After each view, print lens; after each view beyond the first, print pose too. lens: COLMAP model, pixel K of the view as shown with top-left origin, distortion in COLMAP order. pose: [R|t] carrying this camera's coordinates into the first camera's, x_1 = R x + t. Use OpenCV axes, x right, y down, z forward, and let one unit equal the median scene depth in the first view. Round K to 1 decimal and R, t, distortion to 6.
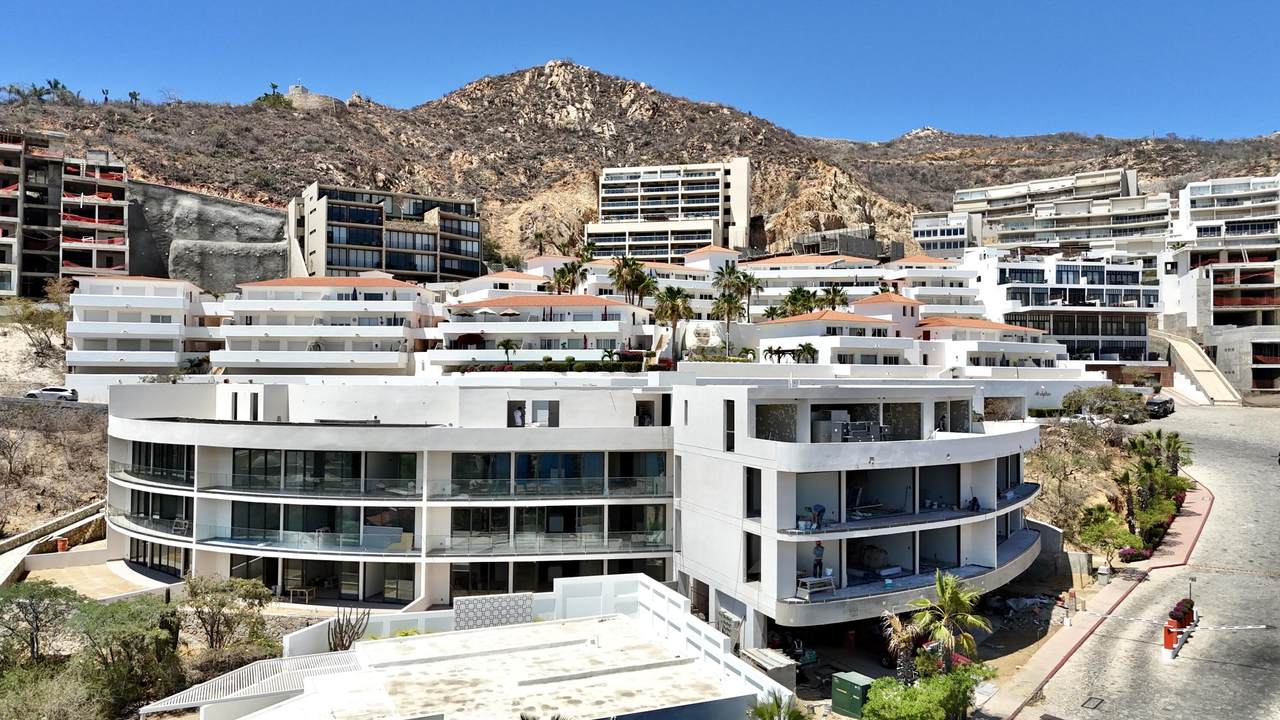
lens RADIAL K [[859.9, 0, 645.6], [0, 859.9, 360.2], [0, 0, 1]] dist [0.010940, 0.000523]
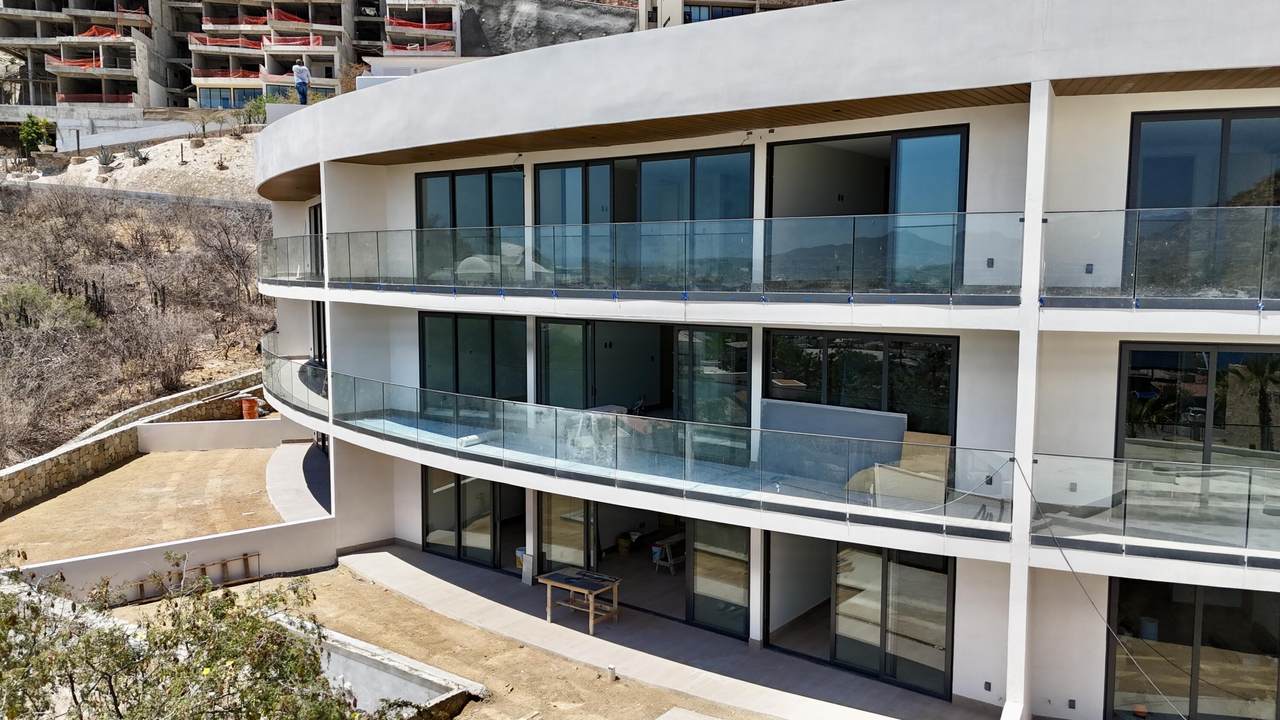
lens RADIAL K [[859.9, 0, 641.3], [0, 859.9, 356.4], [0, 0, 1]] dist [0.010940, 0.000523]
pose [[0.915316, 0.032631, -0.401413, -0.200788], [0.015836, 0.993025, 0.116833, 0.115216], [0.402425, -0.113296, 0.908415, 0.580278]]
